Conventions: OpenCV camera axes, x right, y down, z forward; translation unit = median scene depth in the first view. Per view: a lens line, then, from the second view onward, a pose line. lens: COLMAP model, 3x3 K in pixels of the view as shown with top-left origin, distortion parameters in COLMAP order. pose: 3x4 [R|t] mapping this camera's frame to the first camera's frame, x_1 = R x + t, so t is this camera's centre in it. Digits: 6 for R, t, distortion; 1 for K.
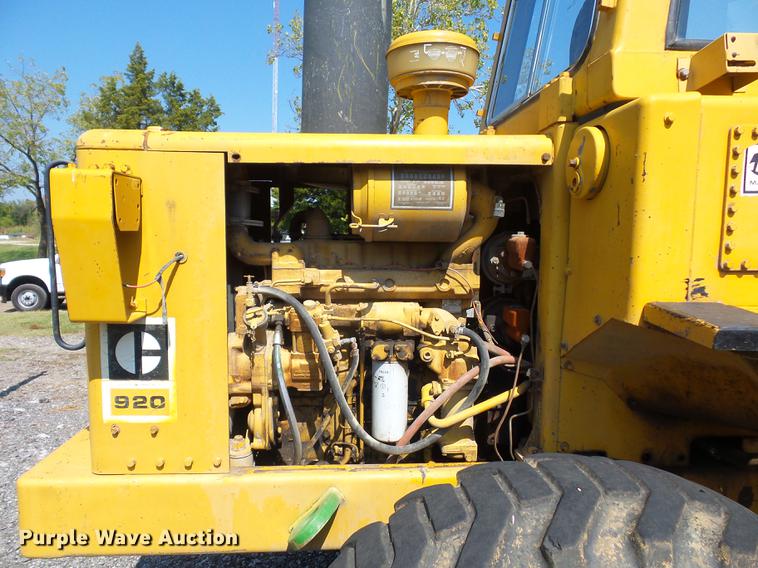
lens RADIAL K [[525.4, 0, 392.9], [0, 525.4, 282.8], [0, 0, 1]] dist [0.011268, -0.011302]
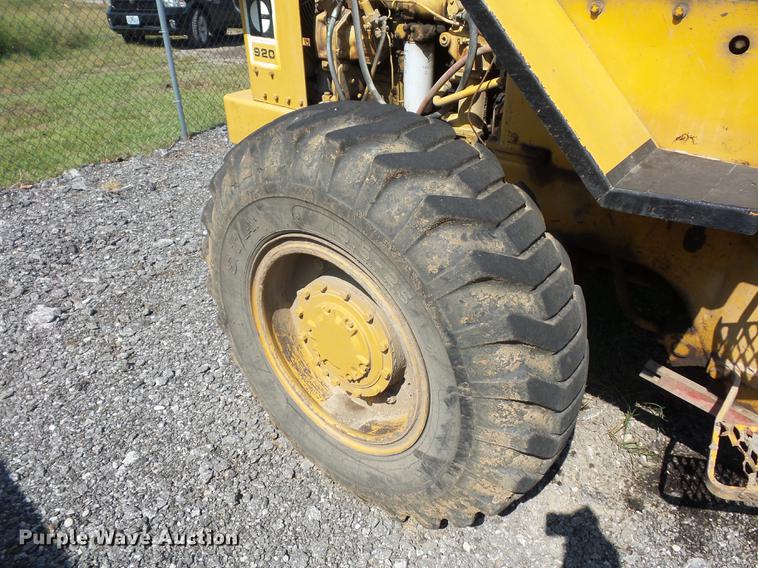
lens RADIAL K [[525.4, 0, 378.3], [0, 525.4, 288.3], [0, 0, 1]] dist [0.011268, -0.011302]
pose [[0.718456, 0.352239, -0.599790, 0.927352], [-0.047066, 0.884940, 0.463321, 0.105771], [0.693978, -0.304646, 0.652369, 0.014566]]
